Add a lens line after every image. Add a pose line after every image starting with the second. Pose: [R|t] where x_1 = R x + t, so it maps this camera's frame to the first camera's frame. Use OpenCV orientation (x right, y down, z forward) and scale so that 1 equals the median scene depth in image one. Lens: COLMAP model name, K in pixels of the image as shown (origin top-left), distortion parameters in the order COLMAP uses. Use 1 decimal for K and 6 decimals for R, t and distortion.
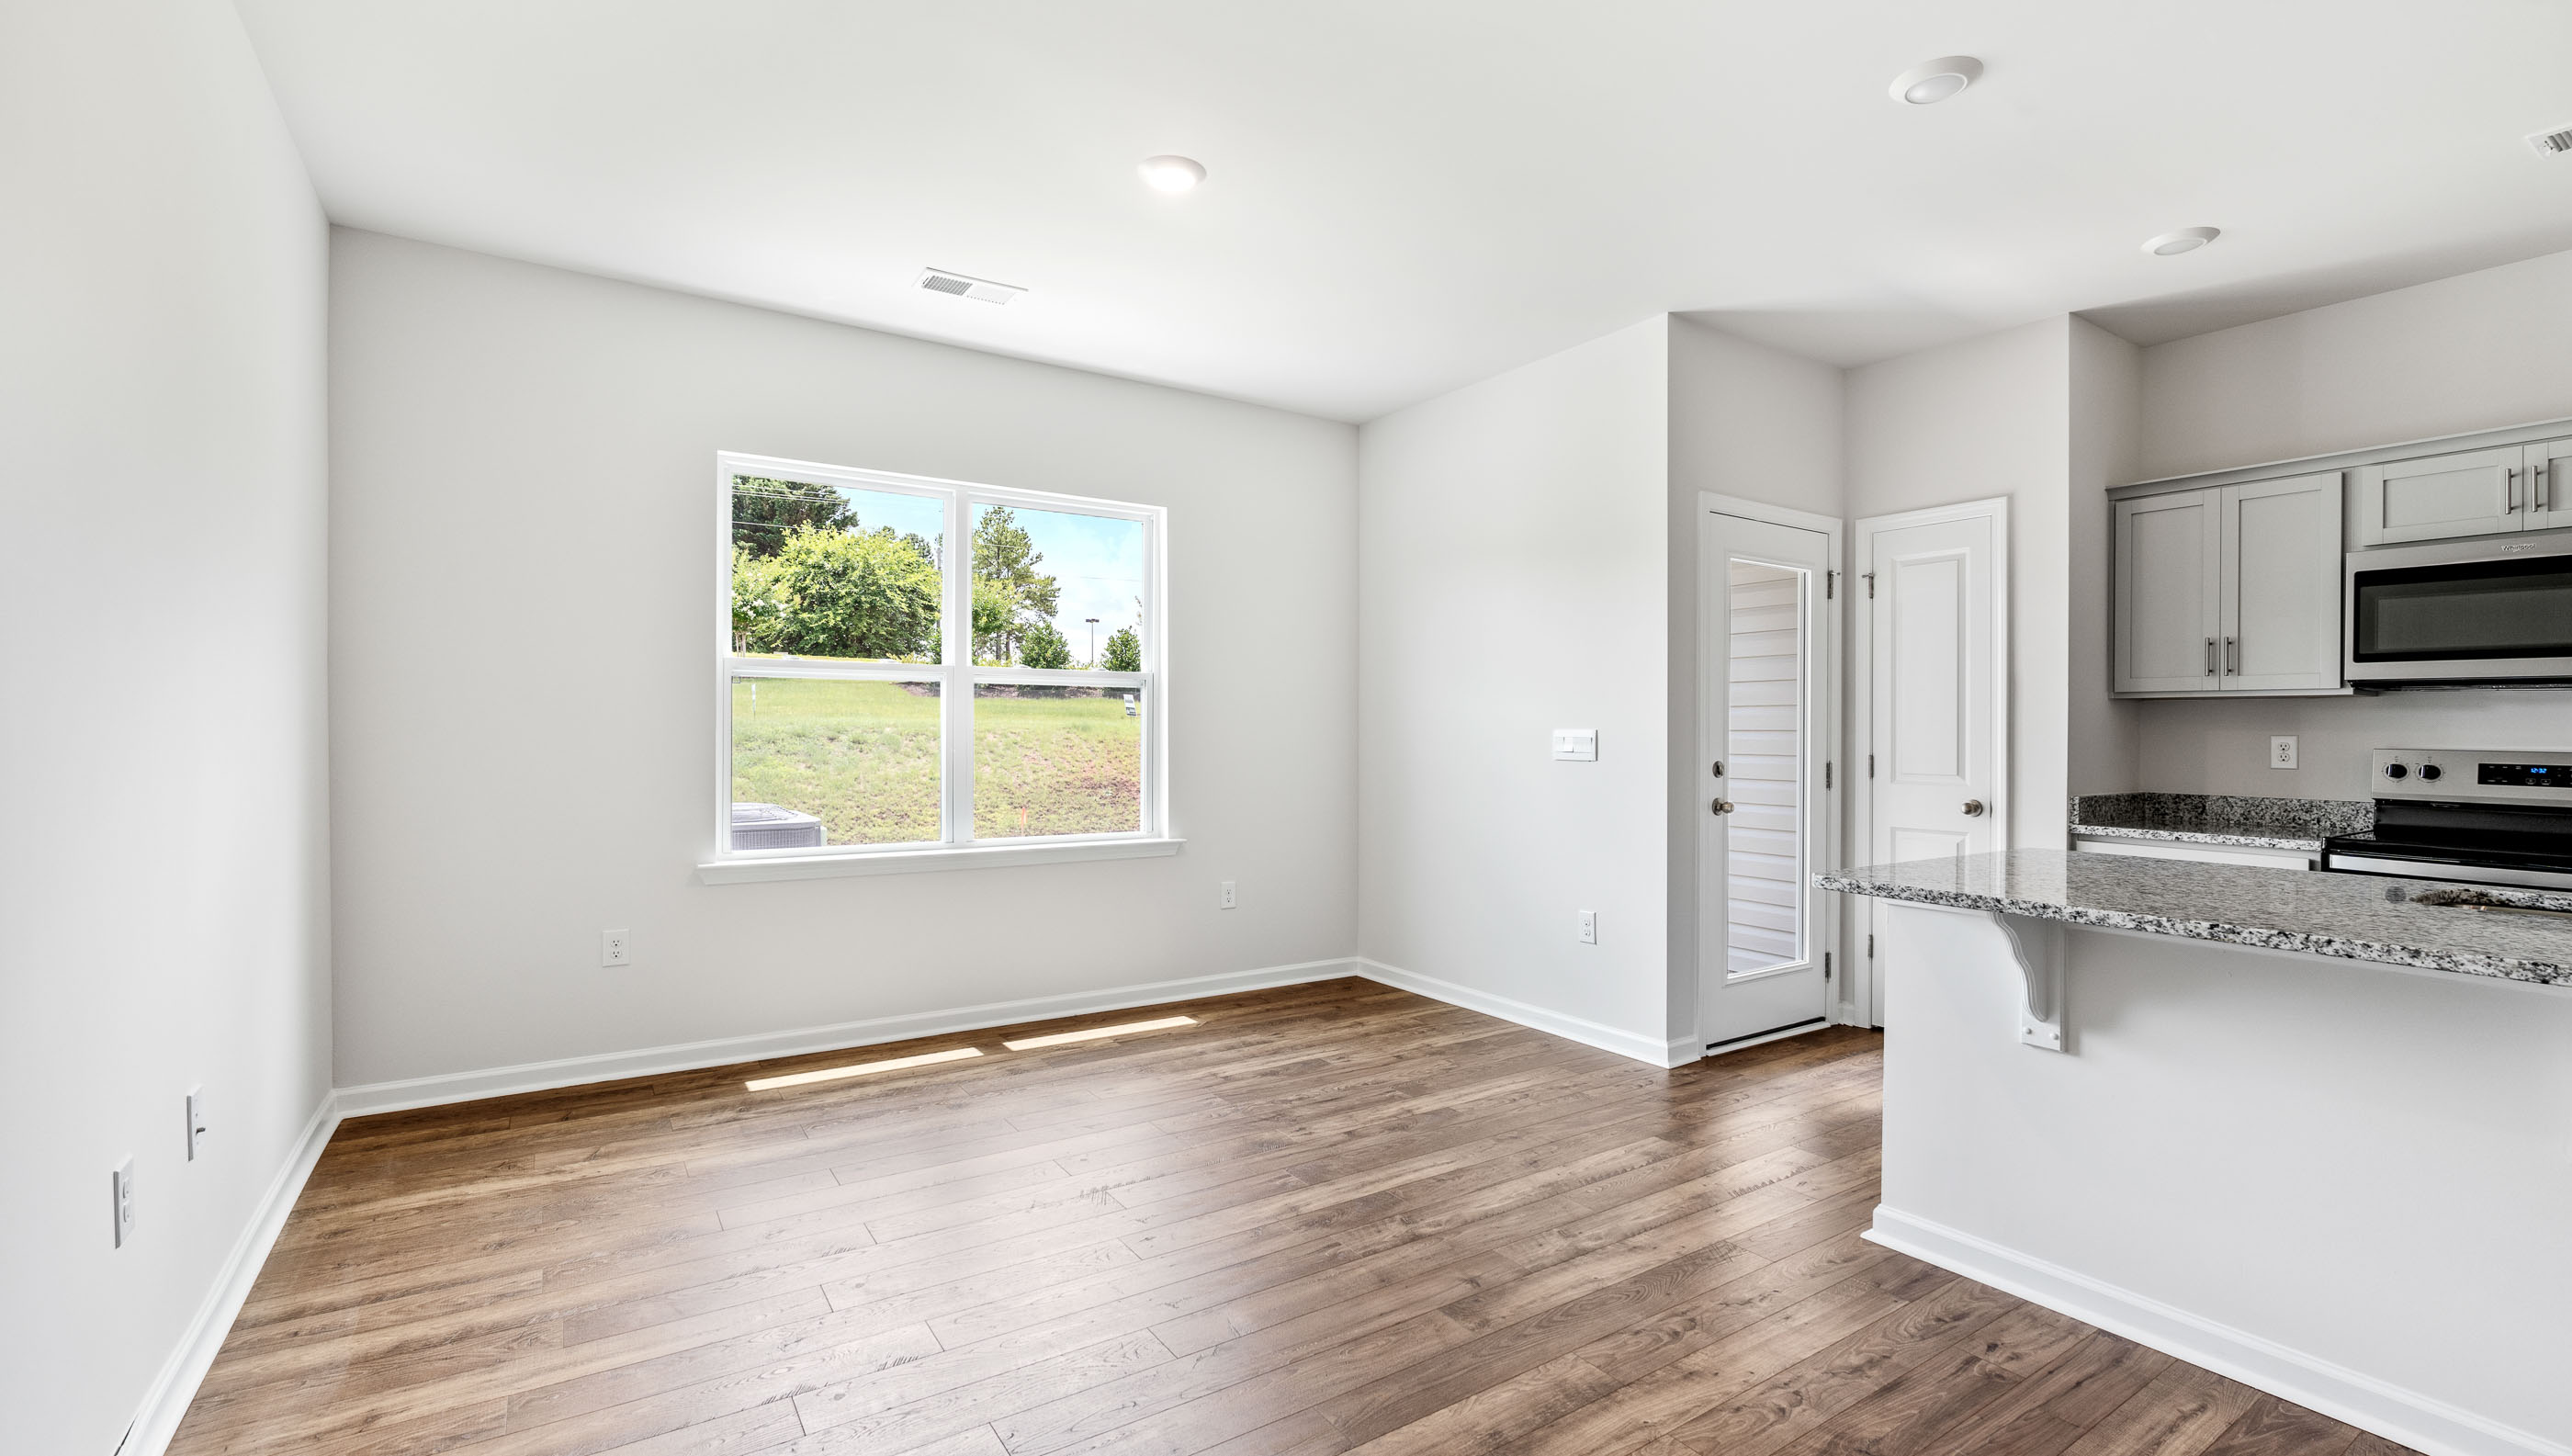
lens RADIAL K [[1110.5, 0, 1277.4], [0, 1110.5, 731.6], [0, 0, 1]] dist [-0.004255, 0.000092]
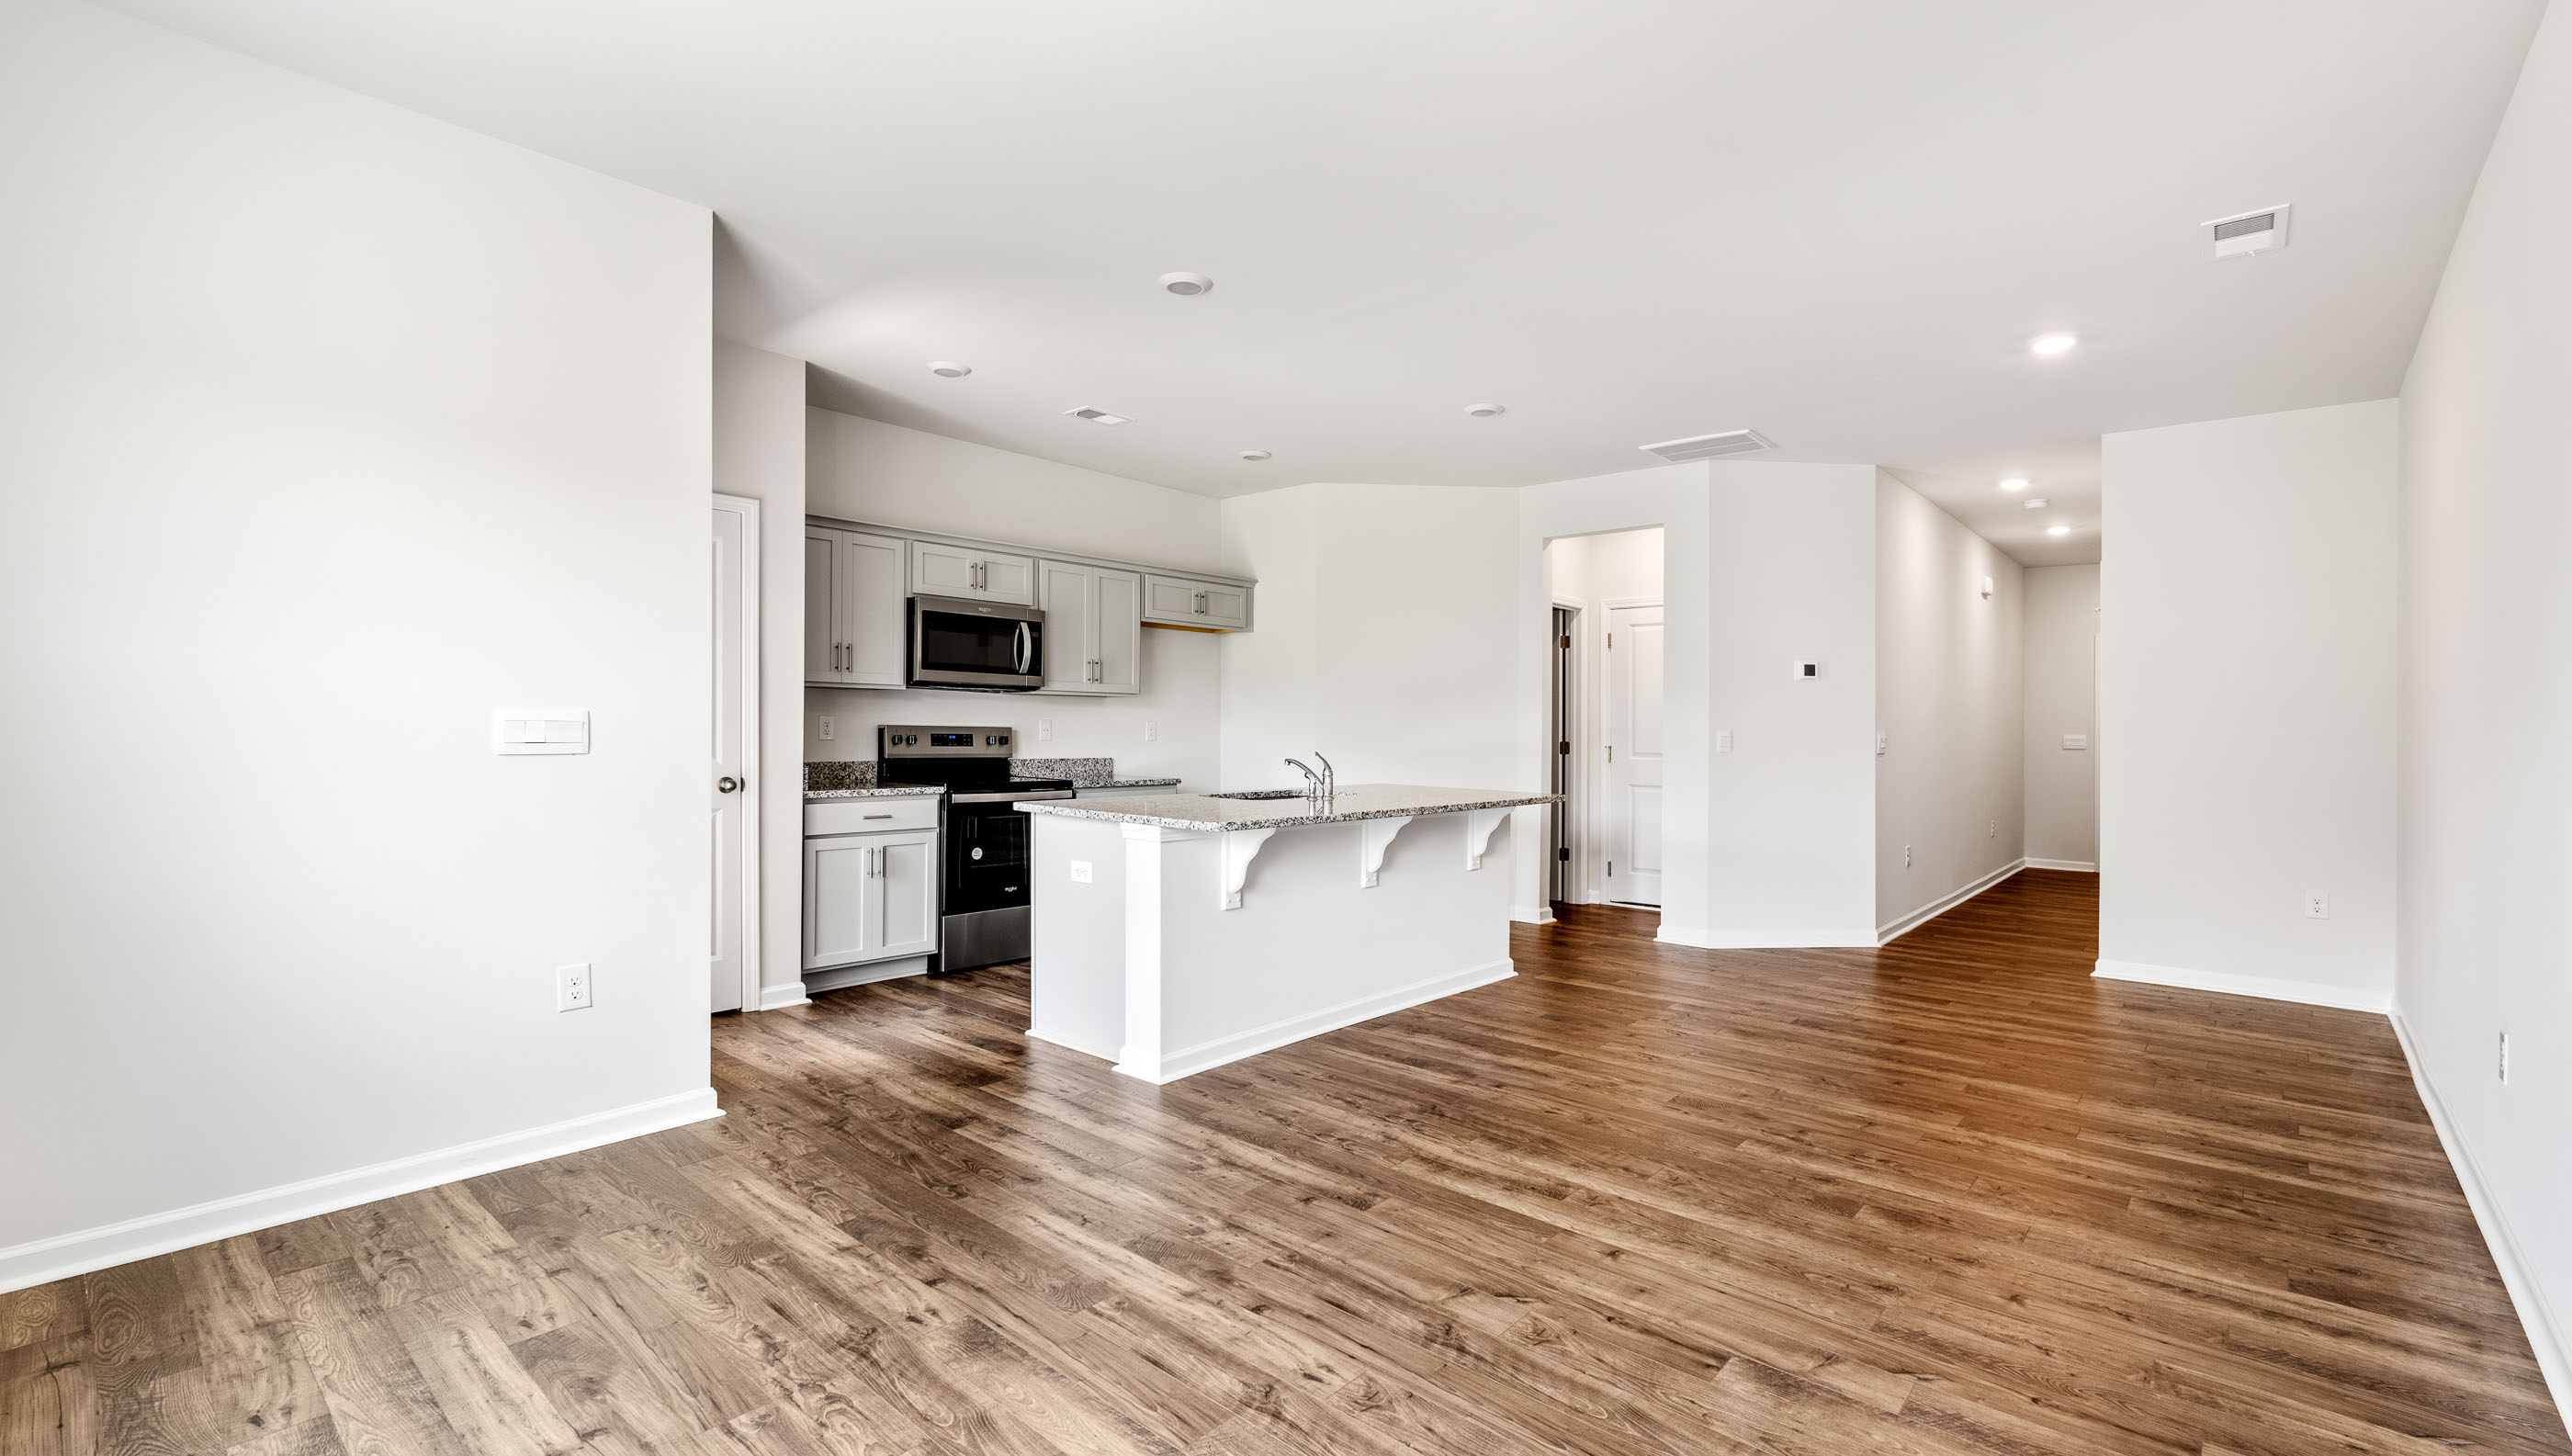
lens RADIAL K [[1101.0, 0, 1295.6], [0, 1101.0, 721.3], [0, 0, 1]] dist [-0.003134, -0.000467]
pose [[-0.258763, -0.007508, 0.965912, -0.565516], [-0.013727, 0.999897, 0.004095, -0.003455], [-0.965843, -0.012199, -0.258839, 0.806741]]
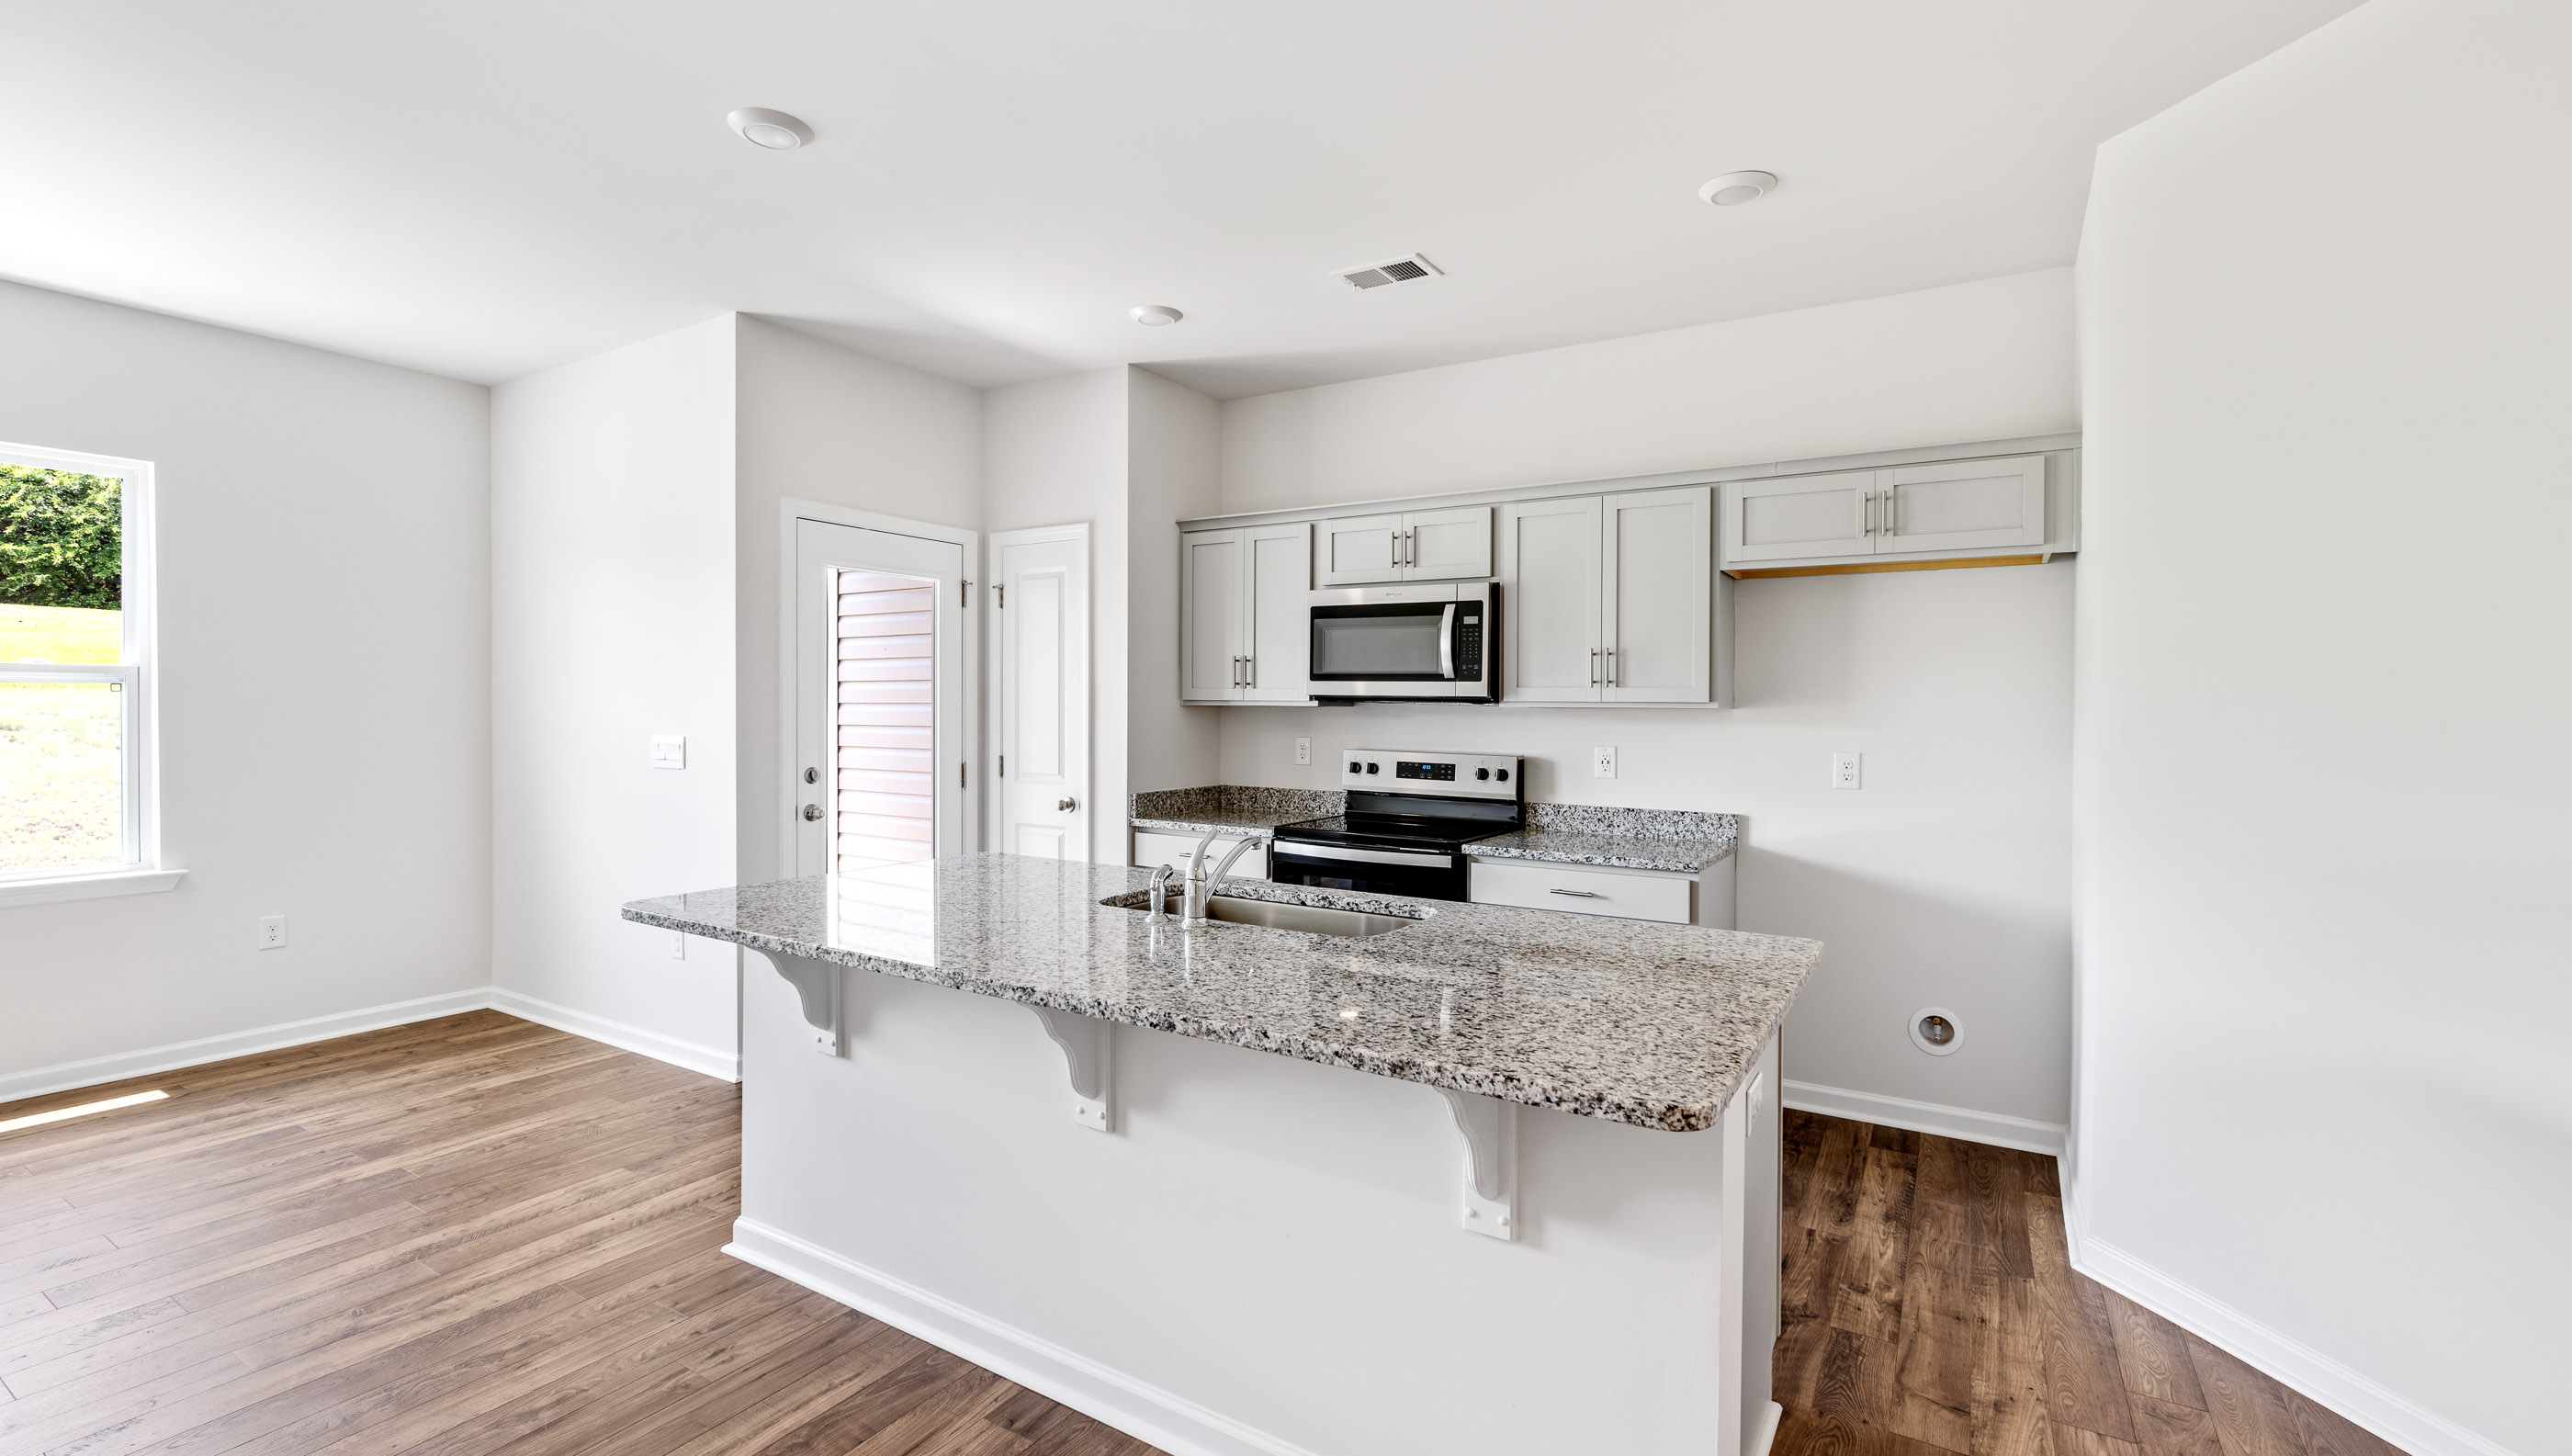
lens RADIAL K [[1110.5, 0, 1277.4], [0, 1110.5, 731.6], [0, 0, 1]] dist [-0.004255, 0.000092]
pose [[0.908990, -0.009921, 0.416700, 0.385810], [-0.000383, 0.999696, 0.024636, -0.033240], [-0.416818, -0.022553, 0.908710, -0.092060]]
